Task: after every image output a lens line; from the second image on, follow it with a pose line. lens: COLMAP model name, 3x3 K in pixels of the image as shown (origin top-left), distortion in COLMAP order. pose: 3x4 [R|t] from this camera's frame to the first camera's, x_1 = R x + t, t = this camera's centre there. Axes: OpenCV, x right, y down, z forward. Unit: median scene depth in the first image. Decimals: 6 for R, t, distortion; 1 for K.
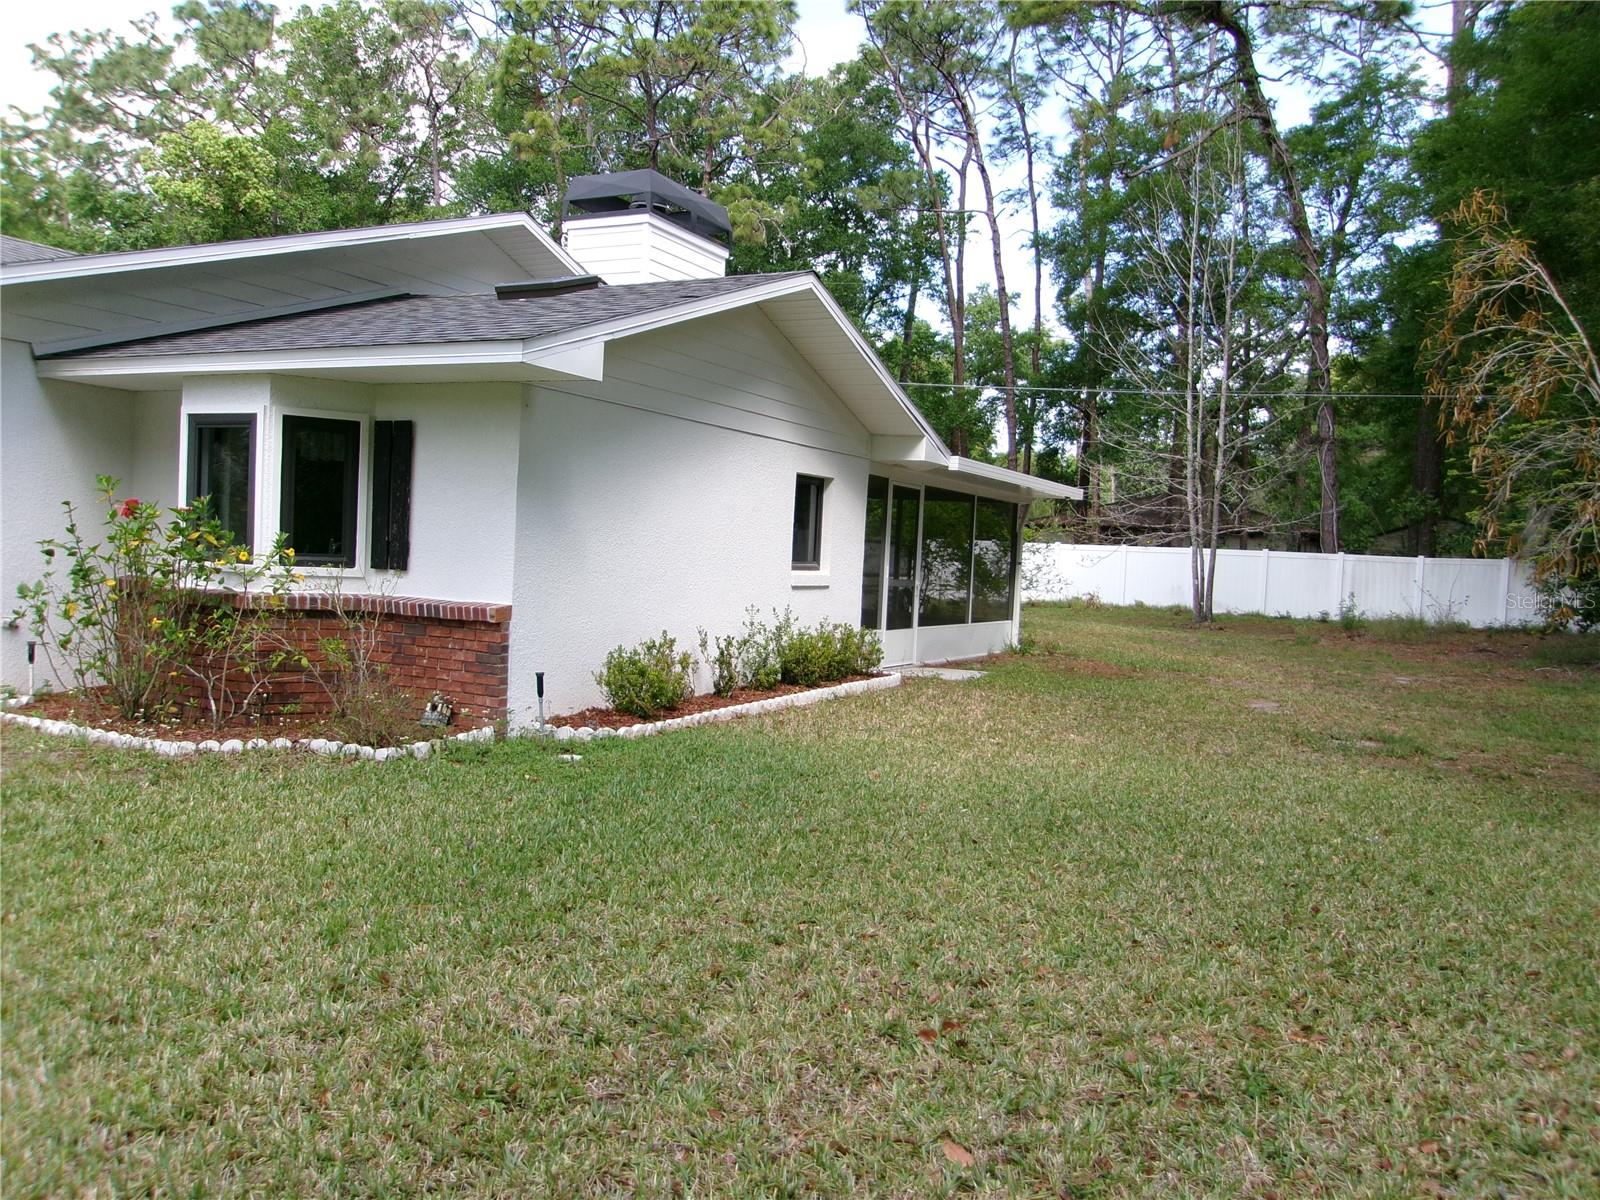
lens RADIAL K [[1219.8, 0, 800.0], [0, 1219.8, 600.0], [0, 0, 1]] dist [-0.005054, -0.001855]
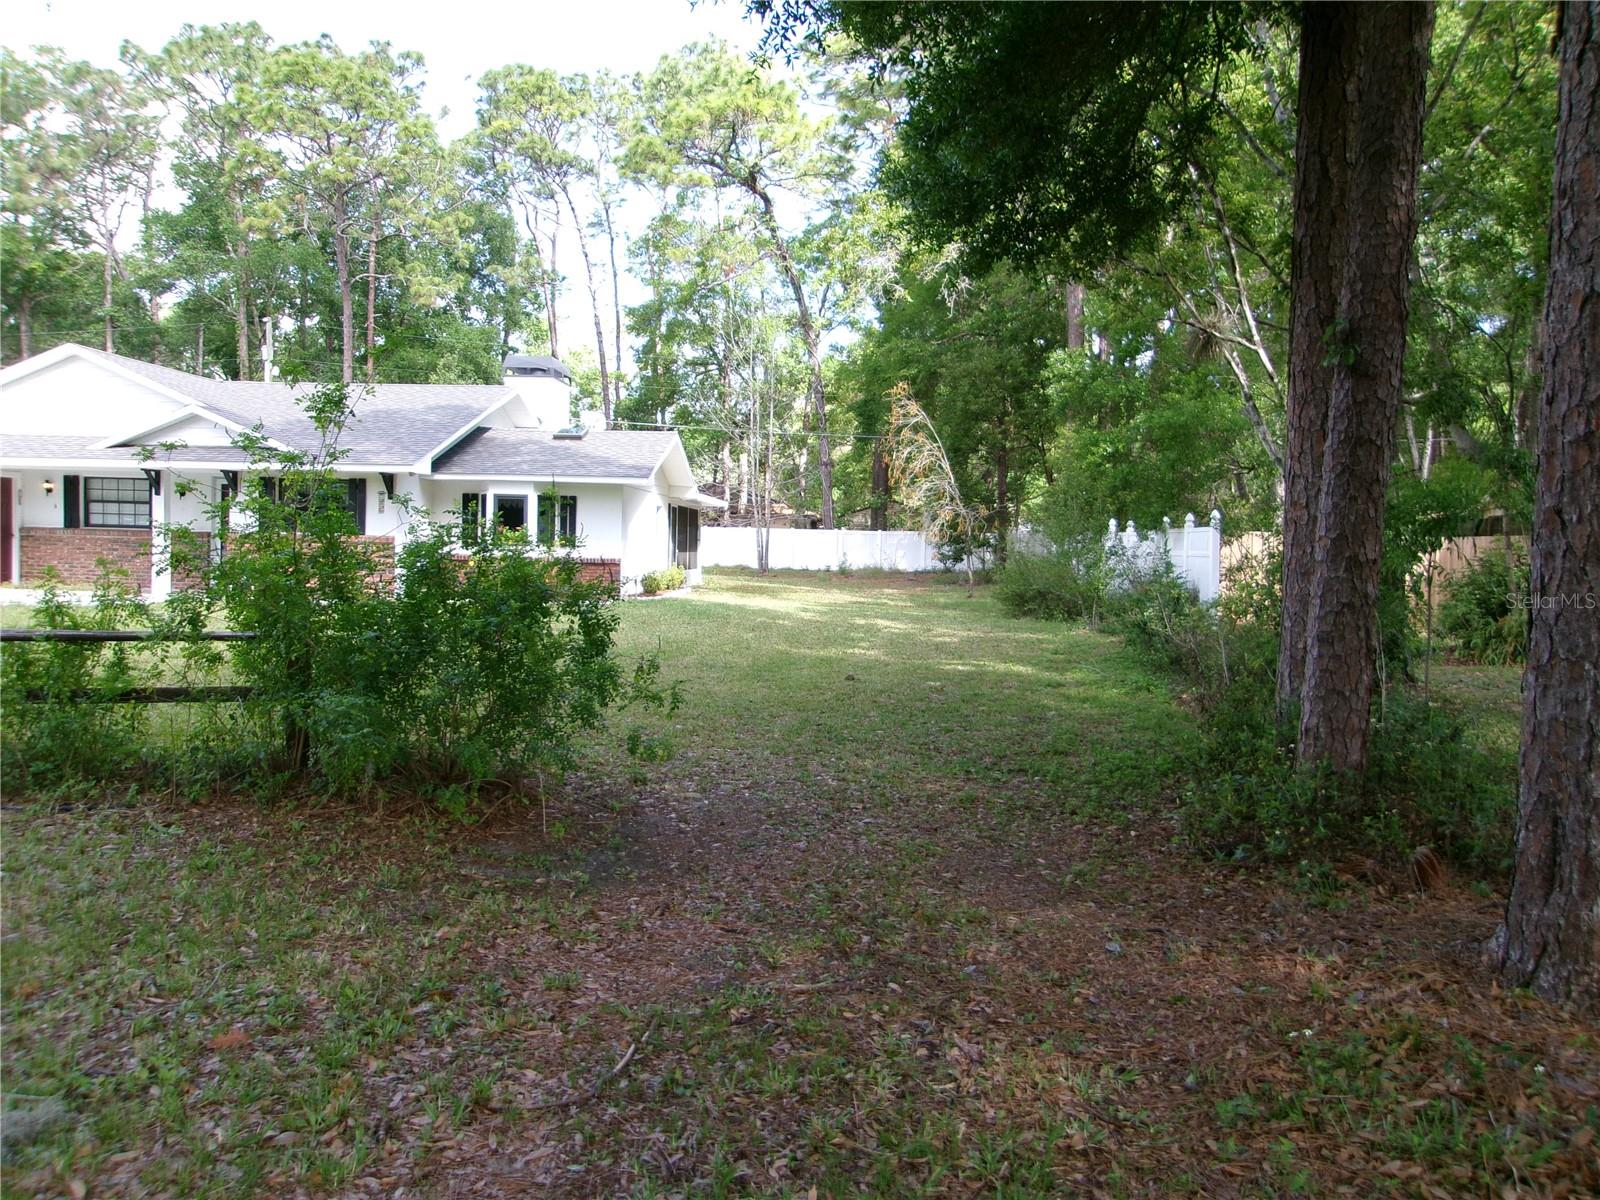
lens RADIAL K [[1219.8, 0, 800.0], [0, 1219.8, 600.0], [0, 0, 1]] dist [-0.005054, -0.001855]
pose [[0.916680, -0.041908, 0.397419, -0.382921], [0.034116, 0.999062, 0.026660, 0.016081], [-0.398163, -0.010880, 0.917250, -0.726588]]
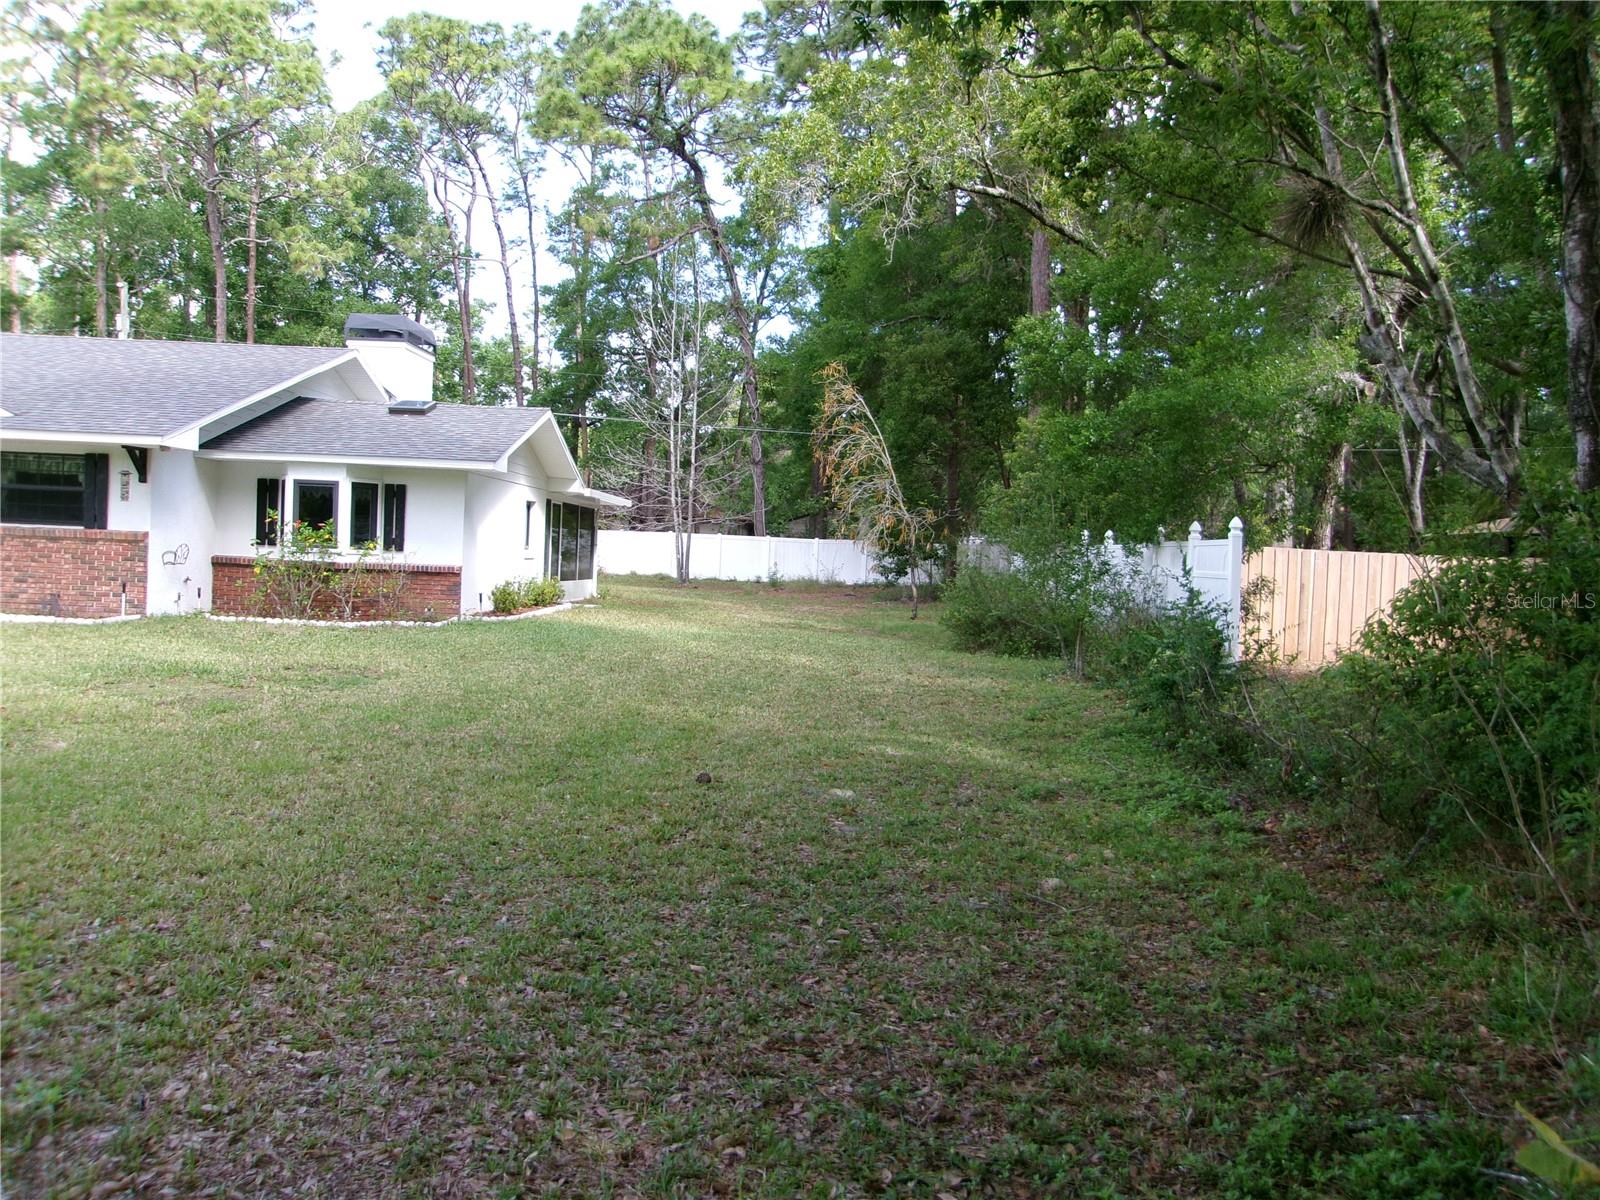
lens RADIAL K [[1219.8, 0, 800.0], [0, 1219.8, 600.0], [0, 0, 1]] dist [-0.005054, -0.001855]
pose [[0.899278, -0.024072, 0.436715, -0.248975], [0.016351, 0.999637, 0.021433, 0.011296], [-0.437072, -0.012134, 0.899345, -0.513804]]
